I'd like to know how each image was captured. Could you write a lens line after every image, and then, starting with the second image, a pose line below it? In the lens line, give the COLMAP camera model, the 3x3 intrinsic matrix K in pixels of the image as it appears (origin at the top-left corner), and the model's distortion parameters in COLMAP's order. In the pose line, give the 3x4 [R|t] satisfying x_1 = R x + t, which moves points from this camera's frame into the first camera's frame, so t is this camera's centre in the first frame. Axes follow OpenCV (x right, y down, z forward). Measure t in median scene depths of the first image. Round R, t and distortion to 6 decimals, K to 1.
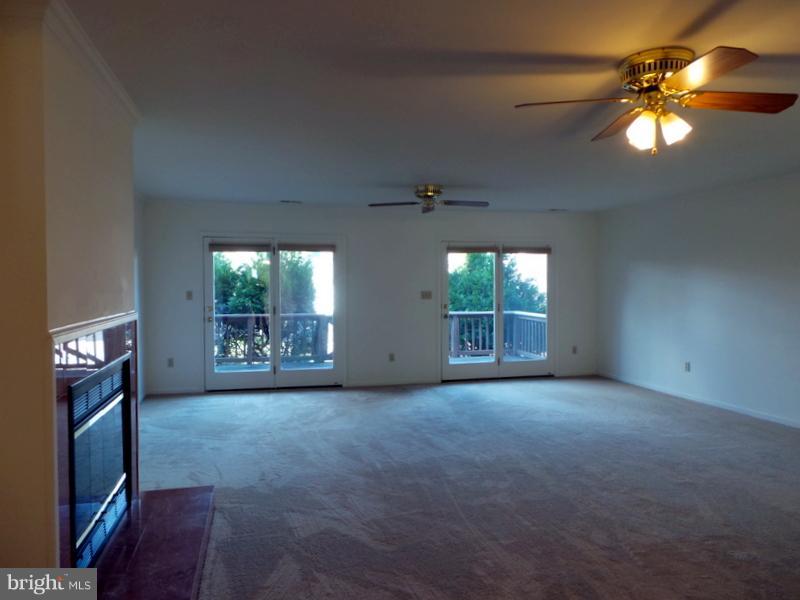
lens RADIAL K [[569.0, 0, 395.6], [0, 569.0, 304.9], [0, 0, 1]] dist [0.004108, 0.008252]
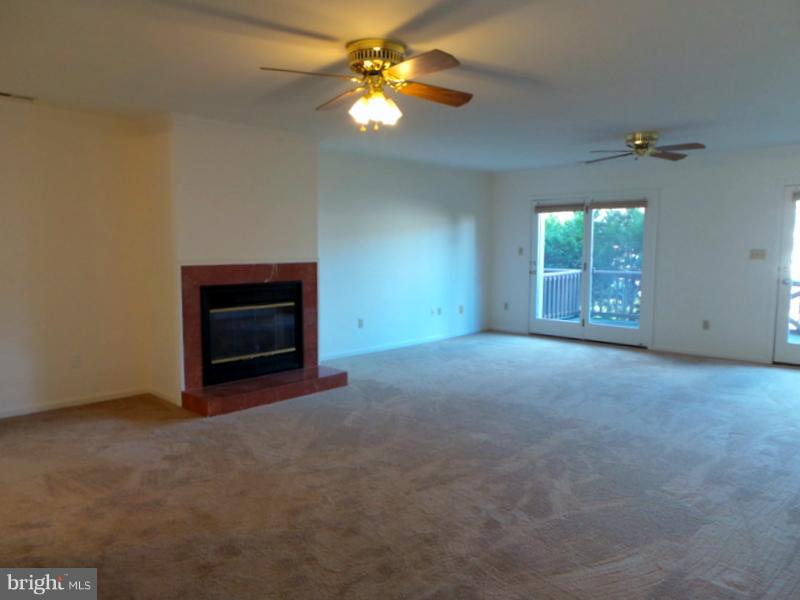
lens RADIAL K [[569.0, 0, 392.4], [0, 569.0, 297.0], [0, 0, 1]] dist [0.004108, 0.008252]
pose [[0.533495, 0.080273, -0.841985, 0.620545], [-0.028939, 0.996636, 0.076680, -0.005695], [0.845308, -0.016542, 0.534023, 0.165424]]
